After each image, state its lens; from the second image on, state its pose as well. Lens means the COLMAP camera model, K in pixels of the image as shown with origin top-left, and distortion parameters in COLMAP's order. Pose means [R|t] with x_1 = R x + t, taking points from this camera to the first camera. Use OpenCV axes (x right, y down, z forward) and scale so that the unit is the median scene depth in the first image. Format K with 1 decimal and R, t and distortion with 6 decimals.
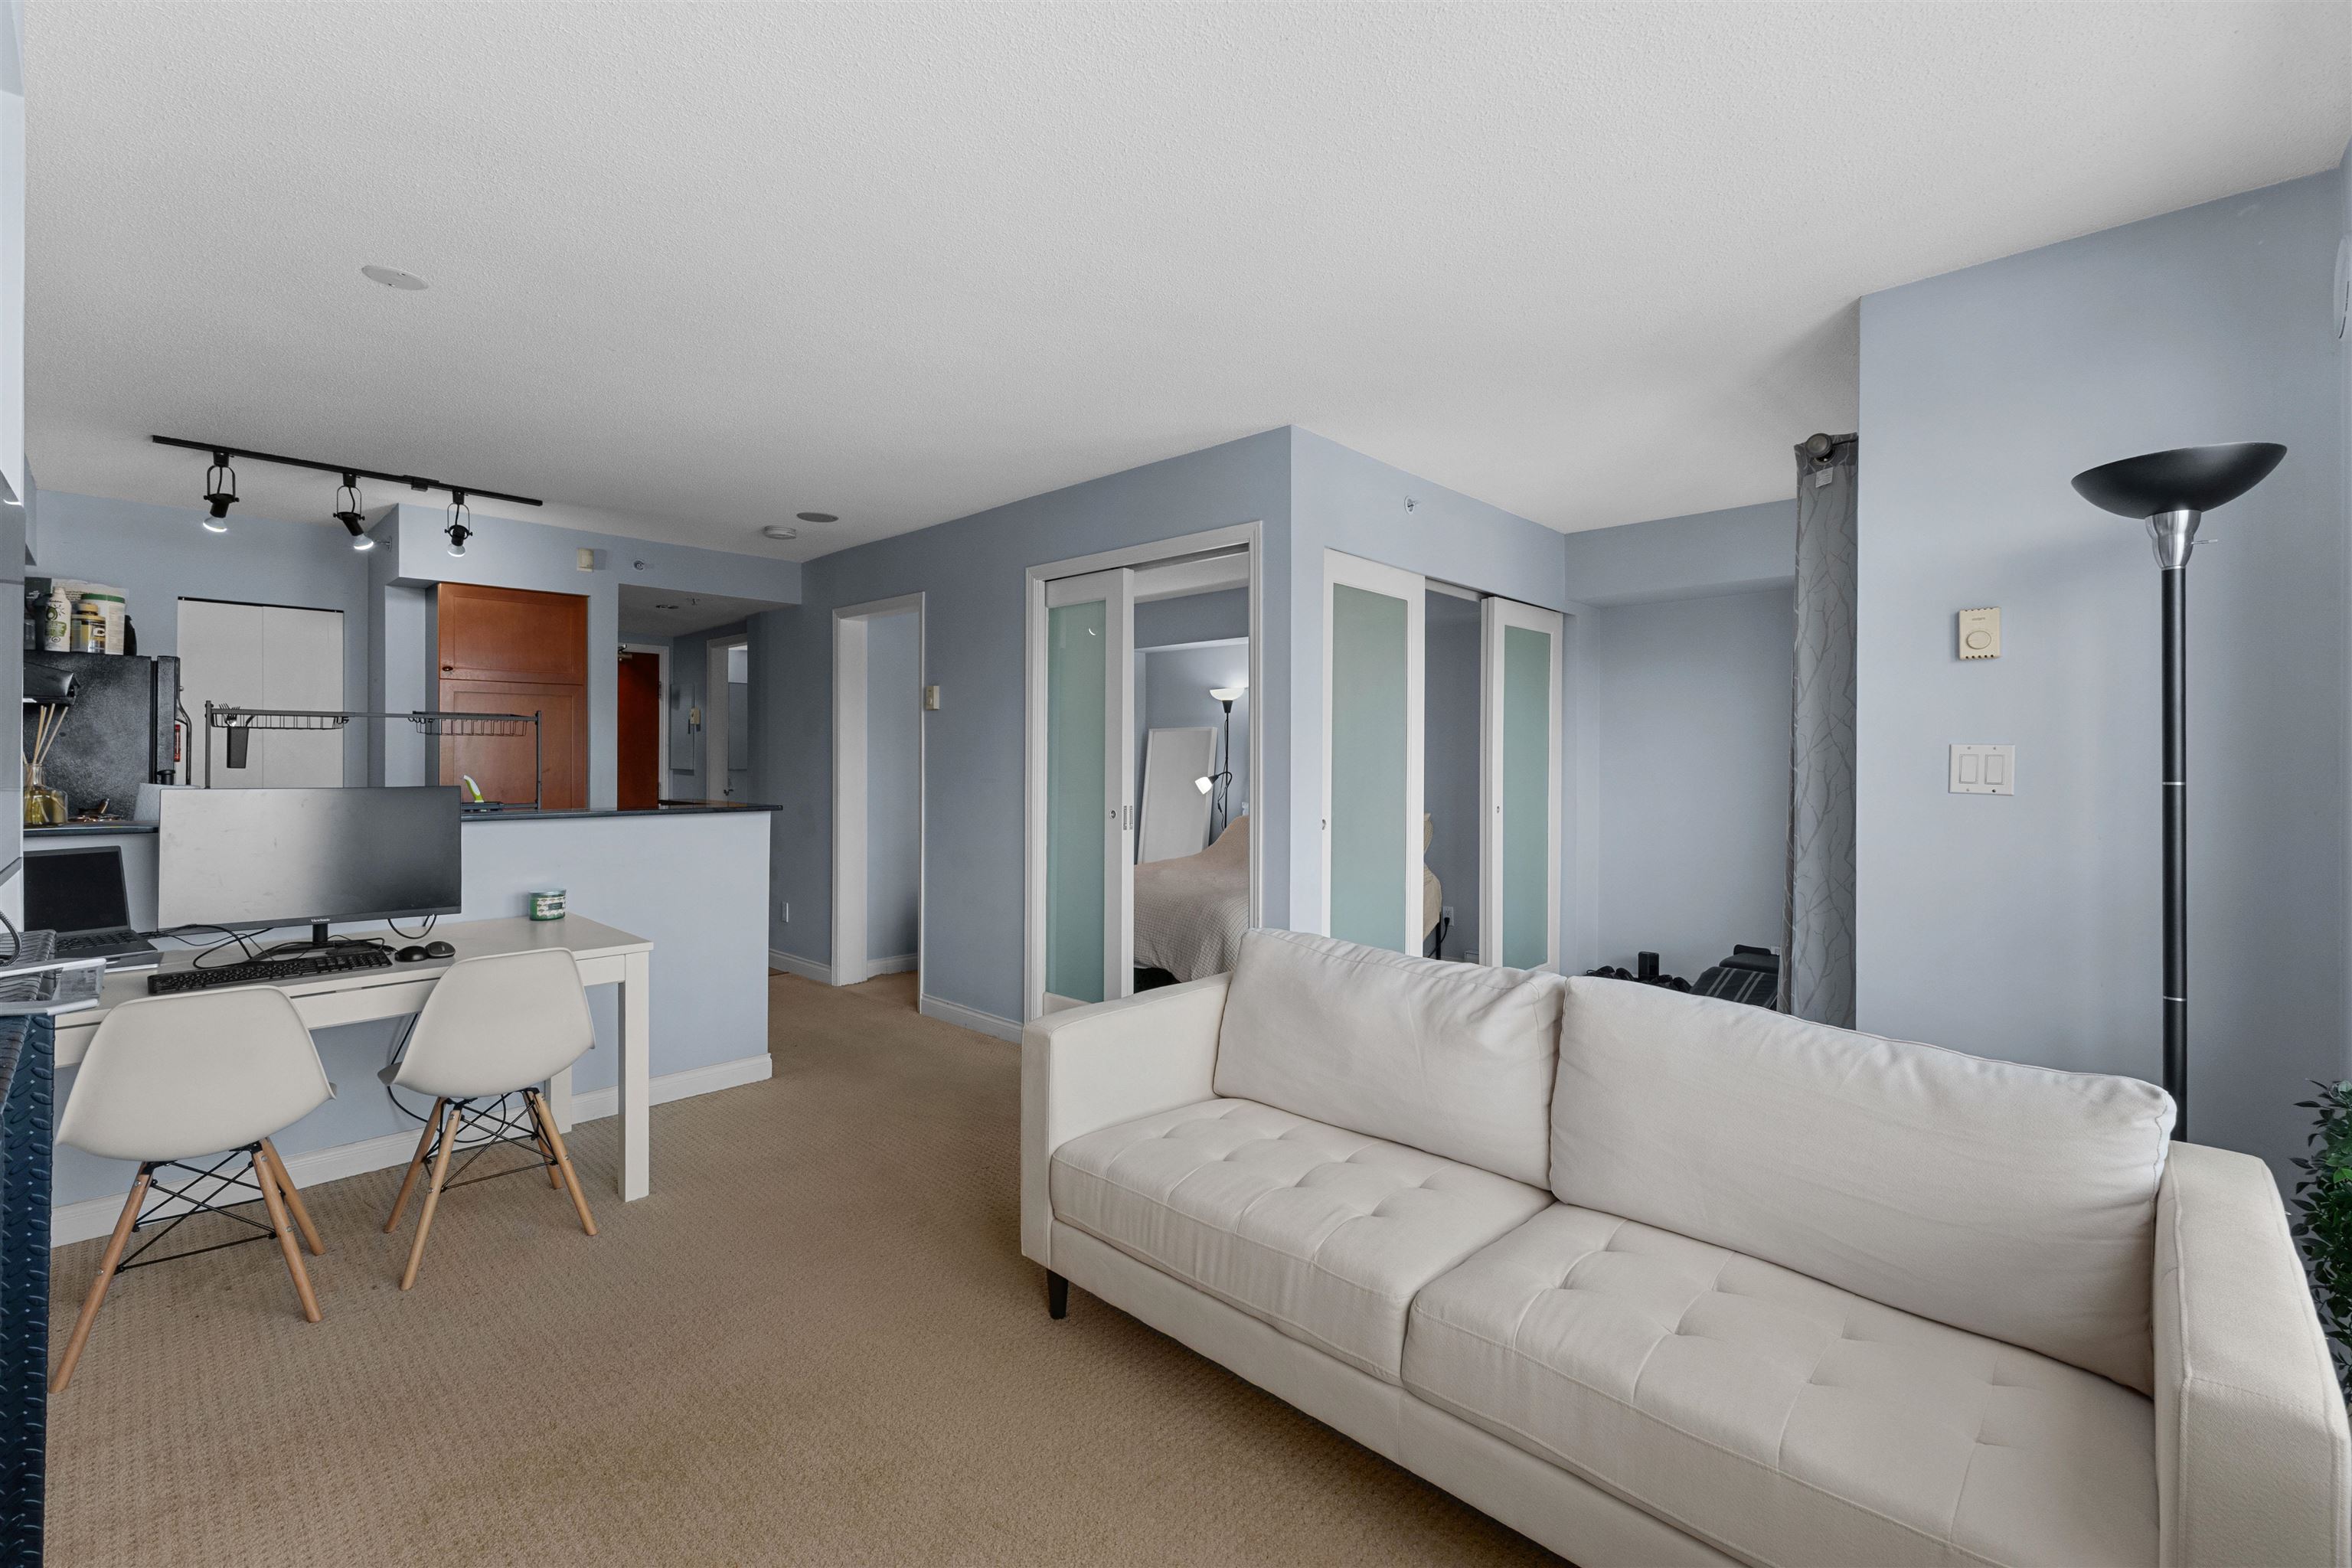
lens RADIAL K [[1001.3, 0, 1175.6], [0, 1001.3, 772.1], [0, 0, 1]] dist [0.002651, 0.000033]
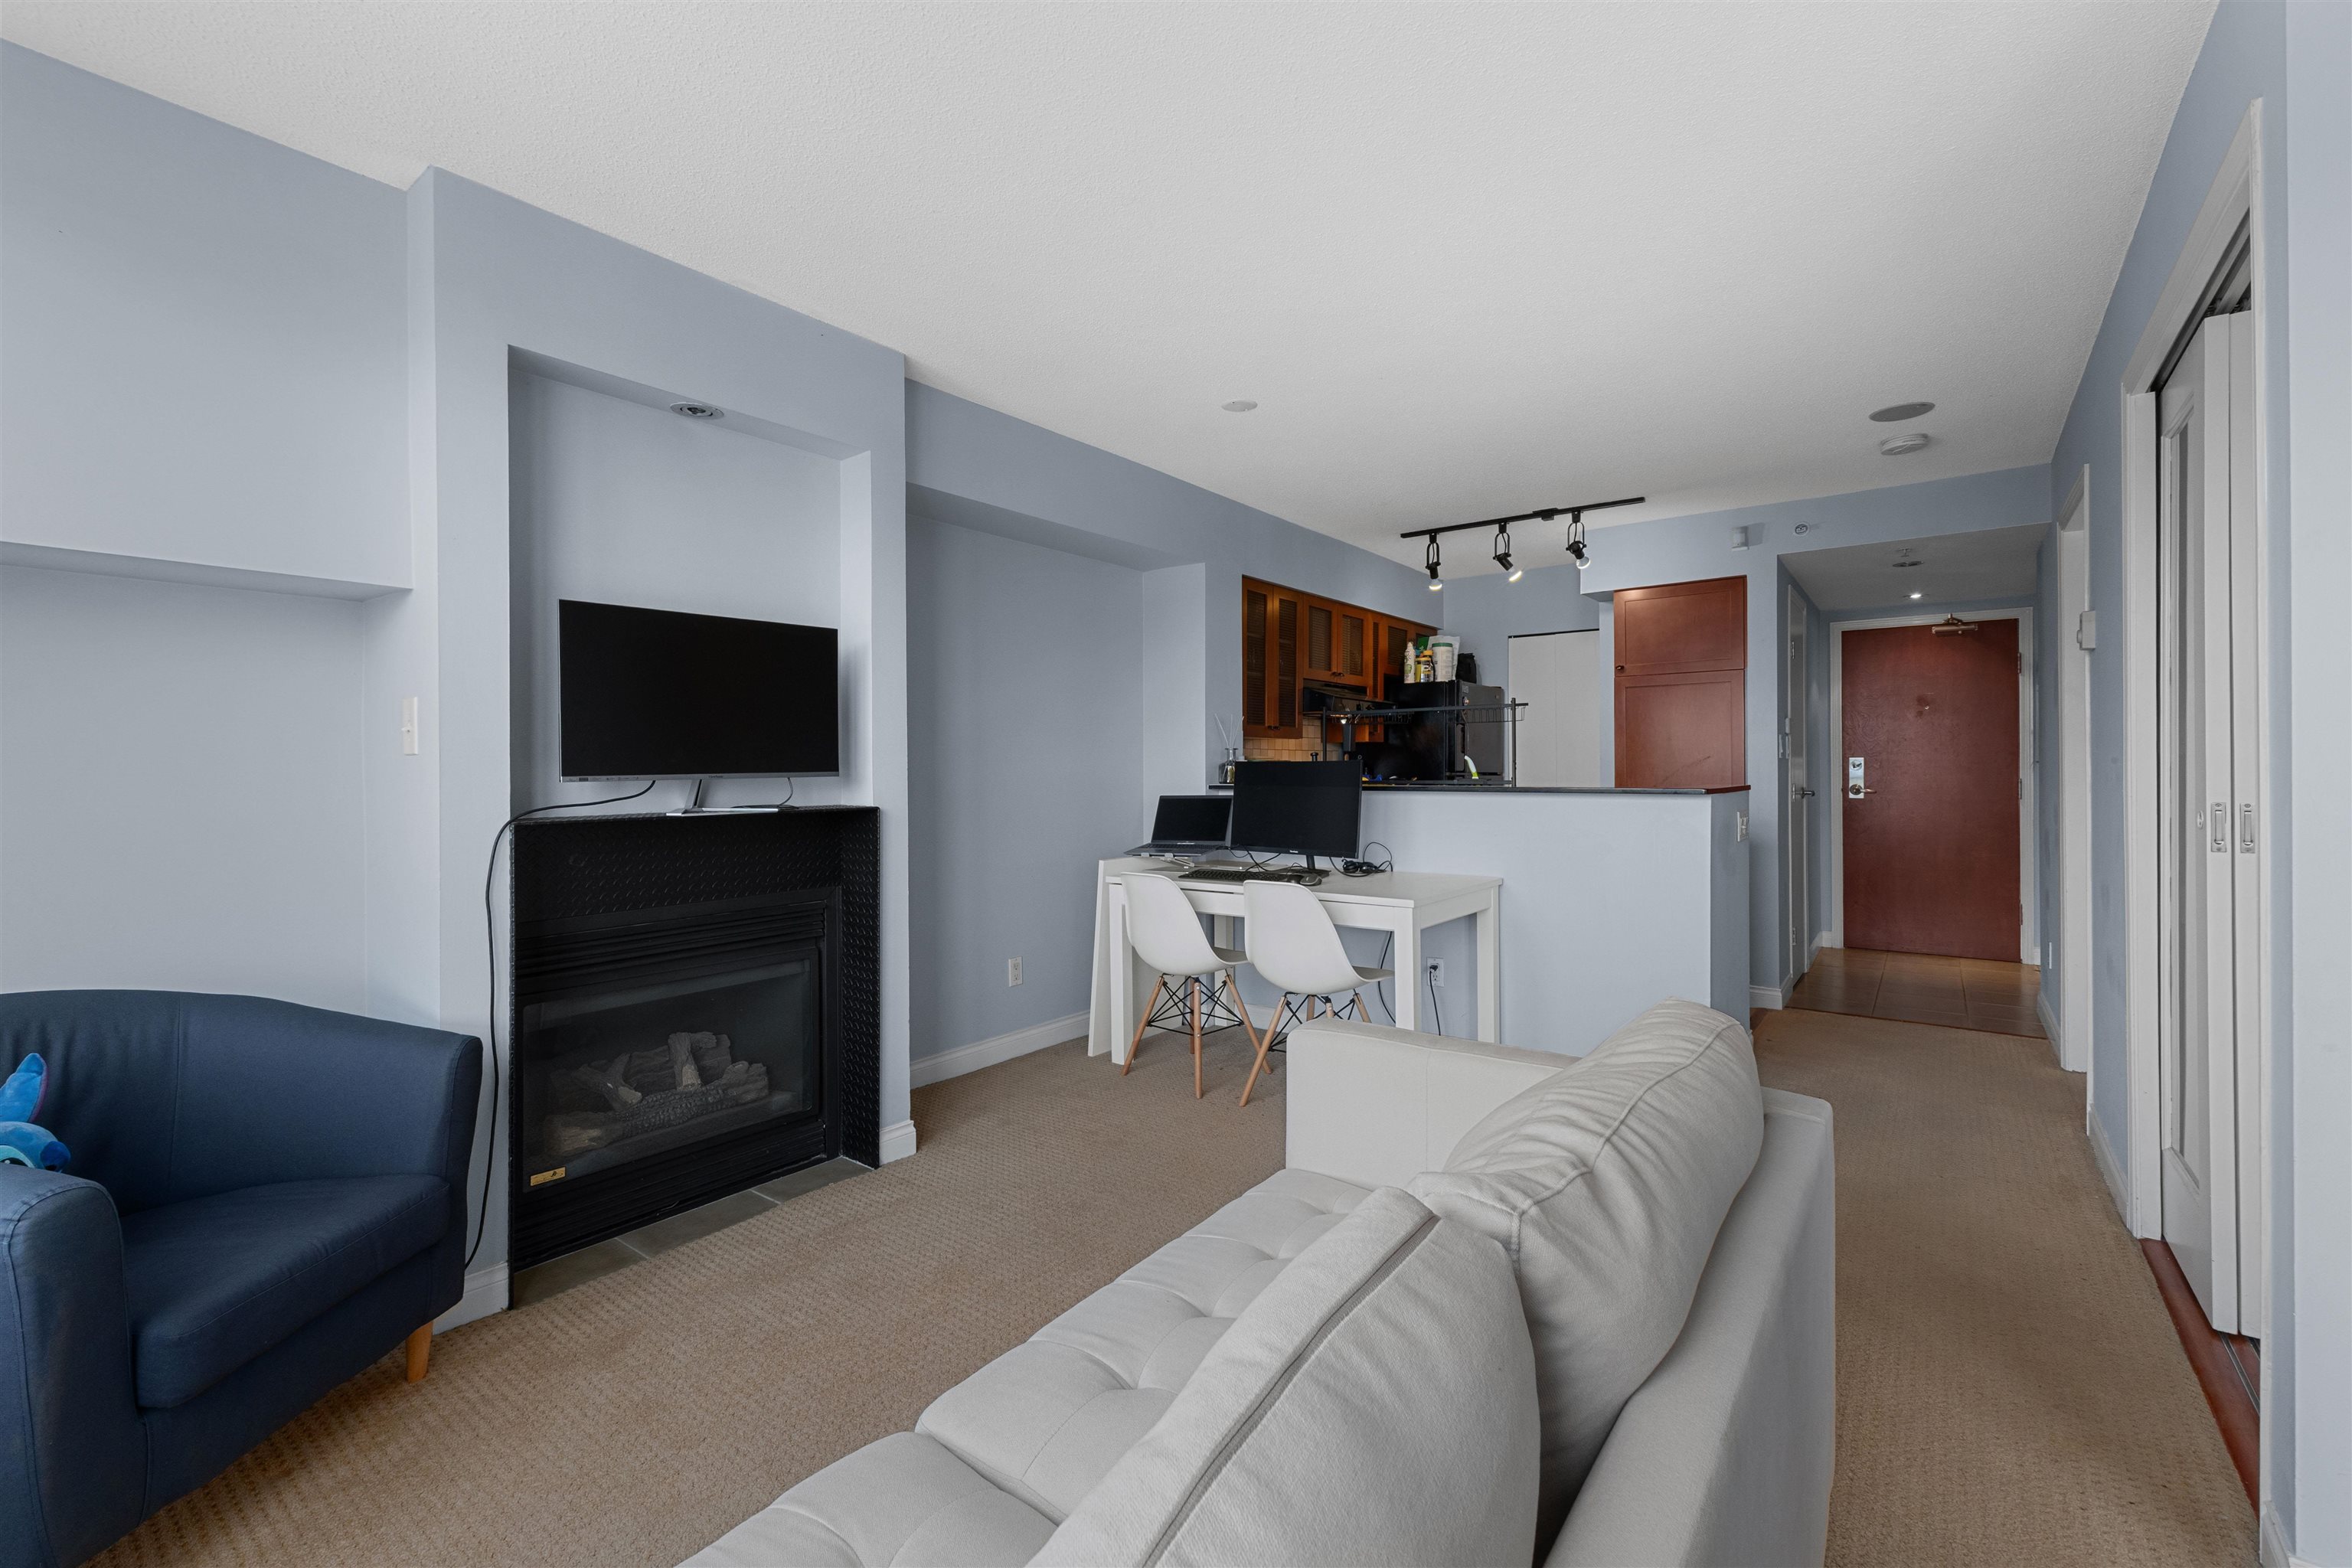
lens RADIAL K [[1001.3, 0, 1175.6], [0, 1001.3, 772.1], [0, 0, 1]] dist [0.002651, 0.000033]
pose [[0.111886, -0.002547, -0.993718, 0.378150], [-0.008542, 0.999957, -0.003525, 0.025434], [0.993684, 0.008883, 0.111859, 0.437923]]
